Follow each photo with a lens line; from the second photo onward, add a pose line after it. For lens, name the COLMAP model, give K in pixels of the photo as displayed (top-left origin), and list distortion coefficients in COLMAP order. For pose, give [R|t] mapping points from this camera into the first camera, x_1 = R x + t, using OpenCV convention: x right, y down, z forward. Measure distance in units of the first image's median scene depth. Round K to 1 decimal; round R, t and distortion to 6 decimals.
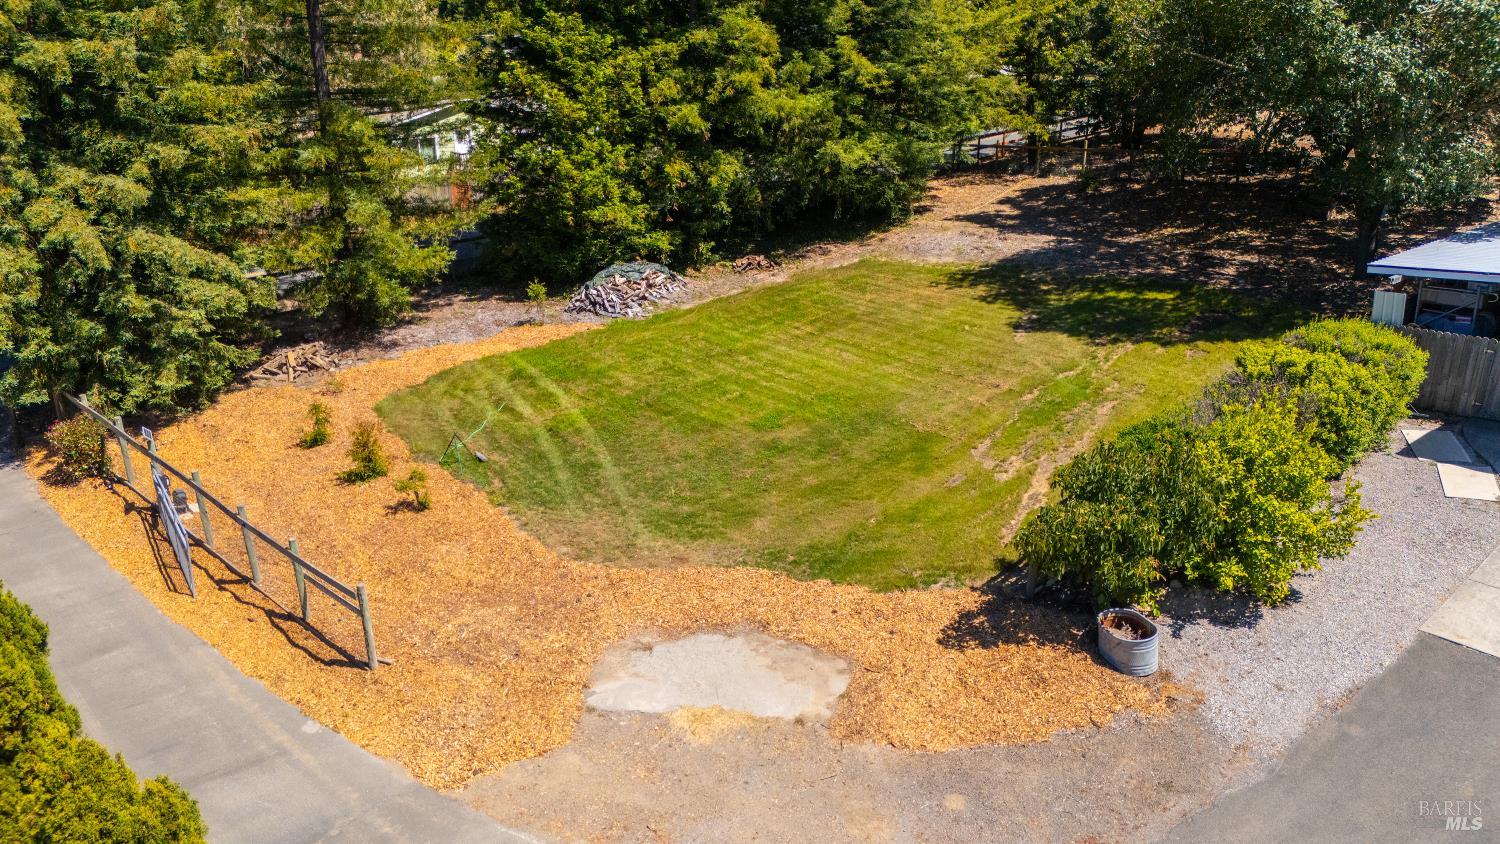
lens RADIAL K [[1035.0, 0, 750.2], [0, 1035.0, 444.7], [0, 0, 1]] dist [0.176394, -0.115331]
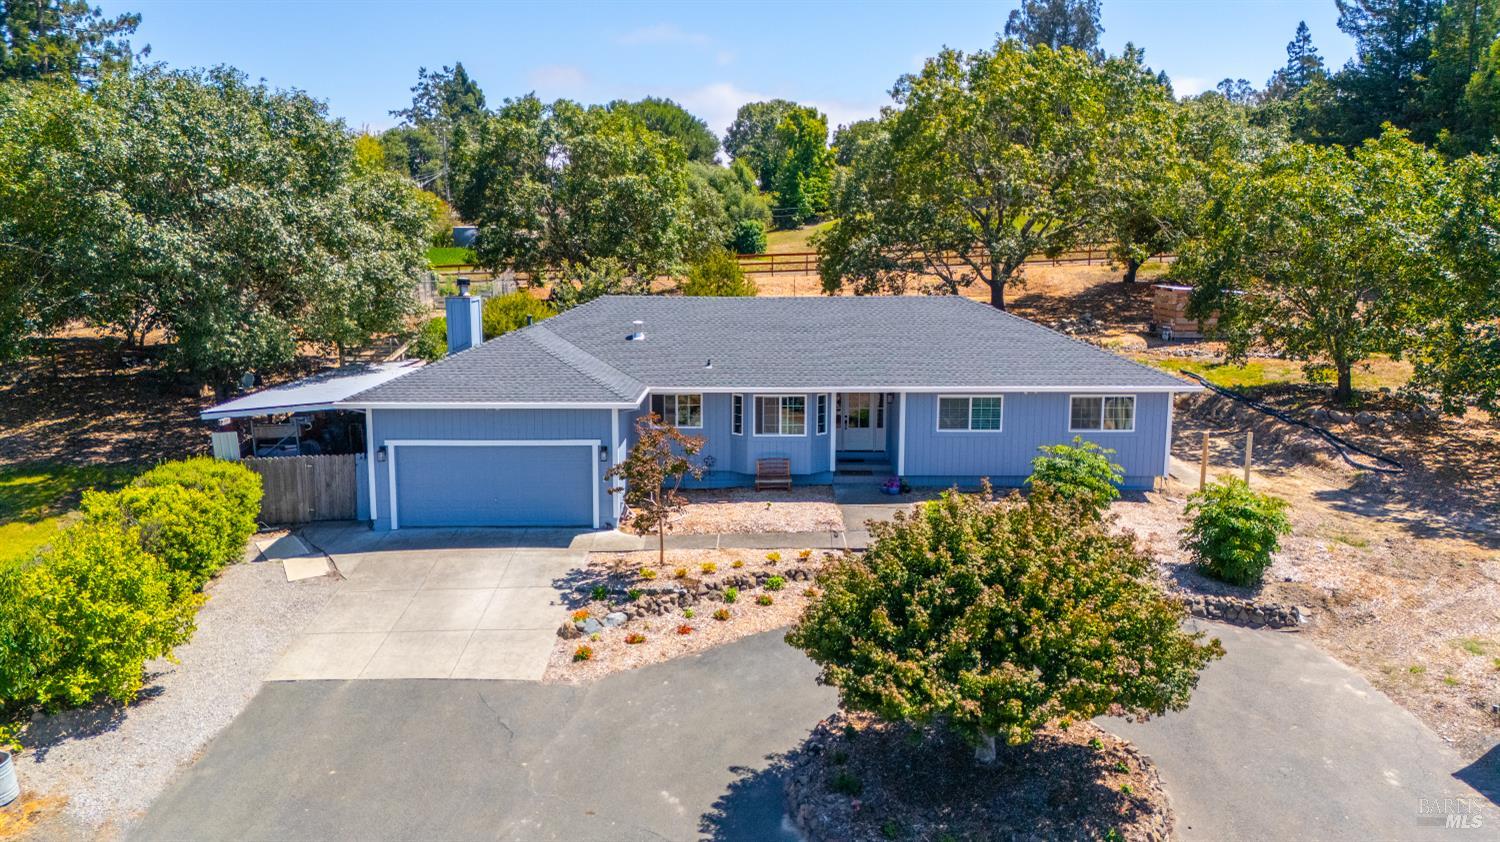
lens RADIAL K [[1092.9, 0, 710.2], [0, 1092.9, 419.6], [0, 0, 1]] dist [0.106217, -0.150226]
pose [[0.622881, -0.140787, 0.769544, 0.024500], [0.292826, 0.954123, -0.062463, 0.078829], [-0.725446, 0.264250, 0.635532, -0.120077]]
